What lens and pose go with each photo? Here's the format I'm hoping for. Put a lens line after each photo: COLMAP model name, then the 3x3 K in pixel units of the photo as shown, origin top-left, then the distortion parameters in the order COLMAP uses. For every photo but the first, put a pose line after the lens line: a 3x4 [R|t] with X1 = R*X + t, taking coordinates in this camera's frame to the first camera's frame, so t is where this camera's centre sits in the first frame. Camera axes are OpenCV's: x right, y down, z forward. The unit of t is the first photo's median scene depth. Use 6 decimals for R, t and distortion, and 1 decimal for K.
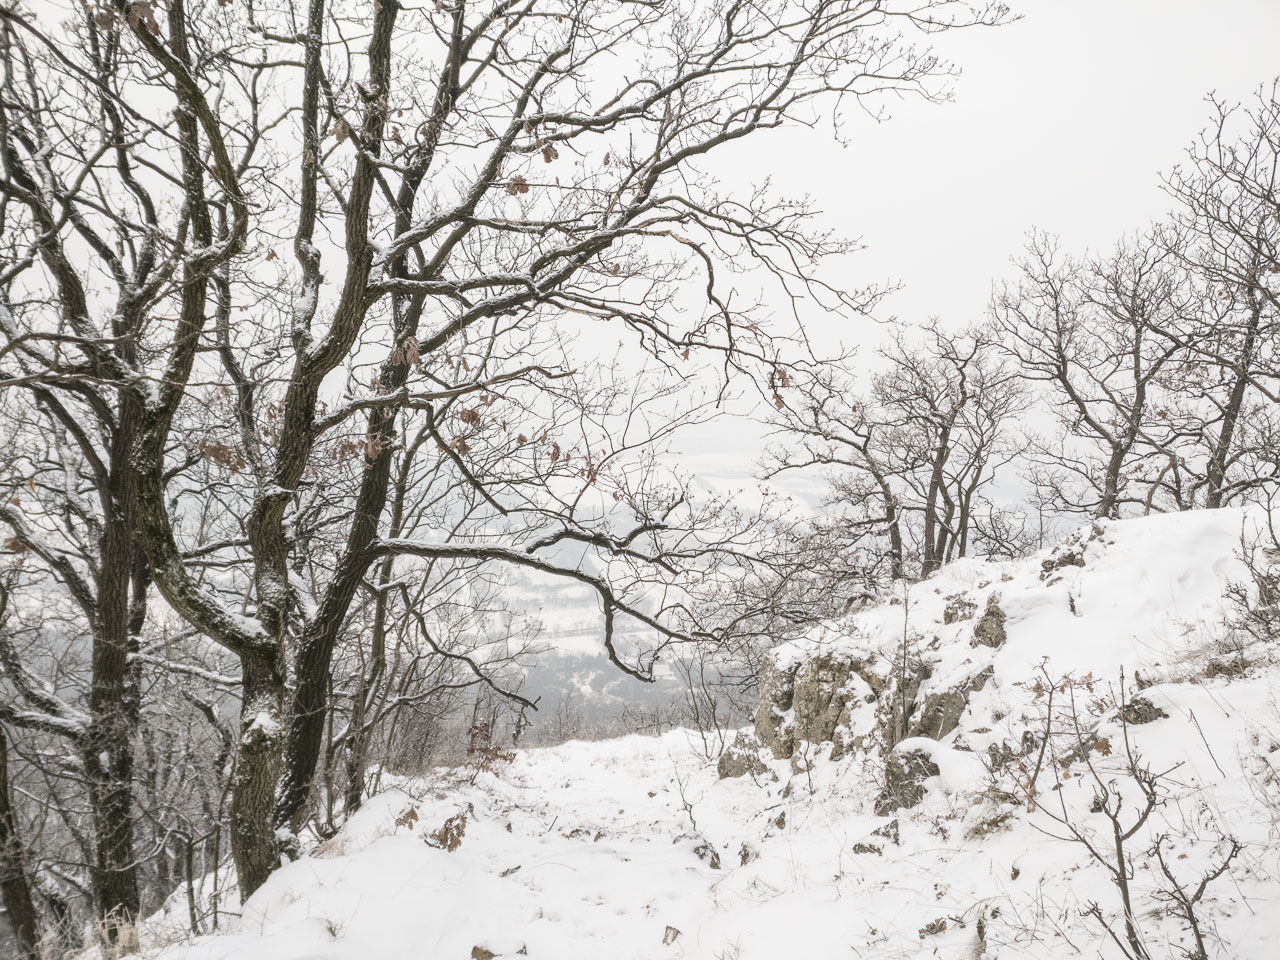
lens RADIAL K [[1202.9, 0, 640.0], [0, 1202.9, 480.0], [0, 0, 1]] dist [0.003697, 0.012111]
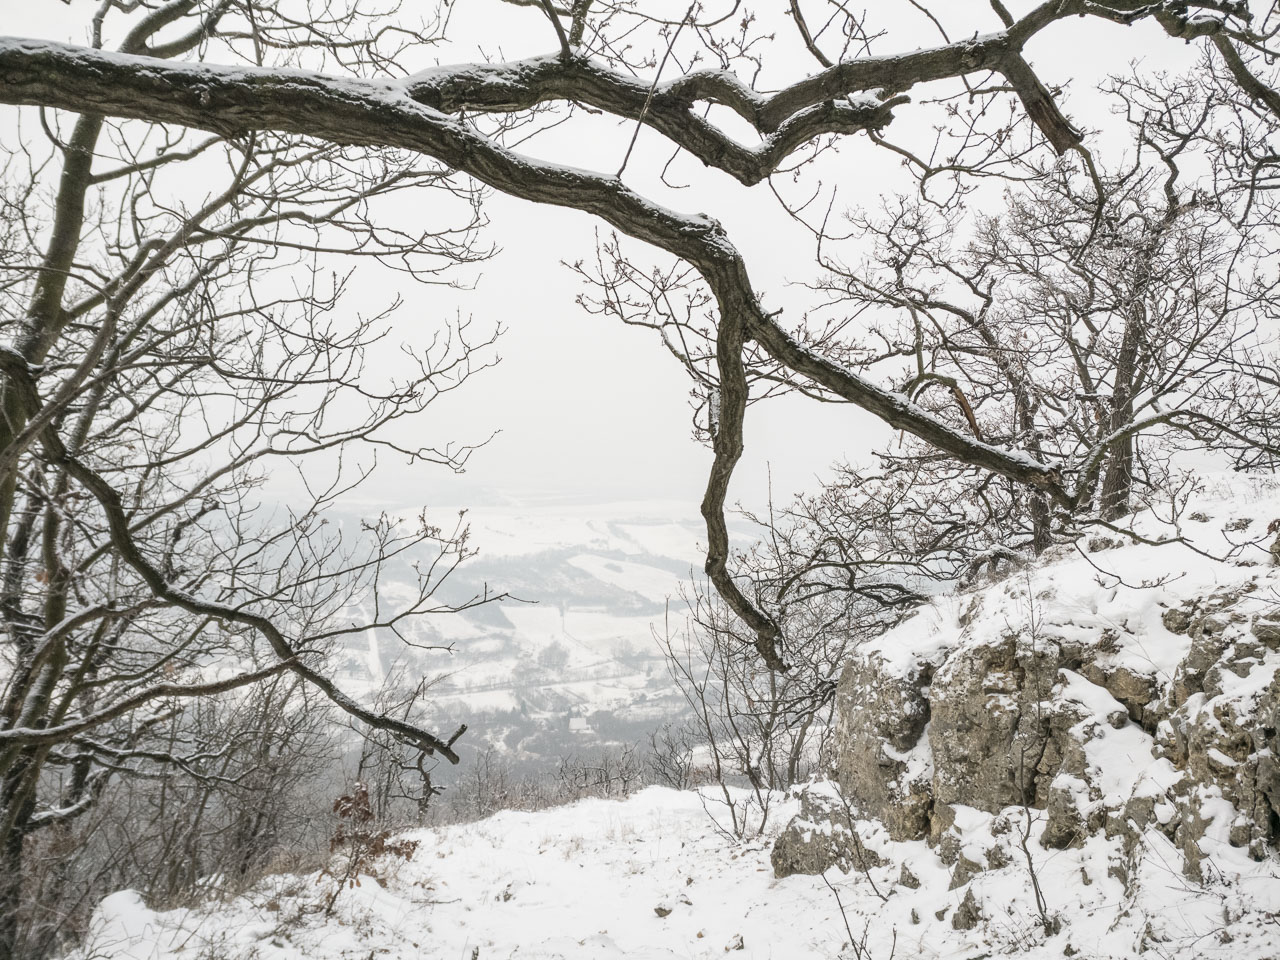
lens RADIAL K [[1202.9, 0, 640.0], [0, 1202.9, 480.0], [0, 0, 1]] dist [0.003697, 0.012111]
pose [[0.997041, -0.016066, 0.075173, -0.040649], [0.019327, 0.998895, -0.042850, 0.088556], [-0.074402, 0.044176, 0.996249, 0.452023]]
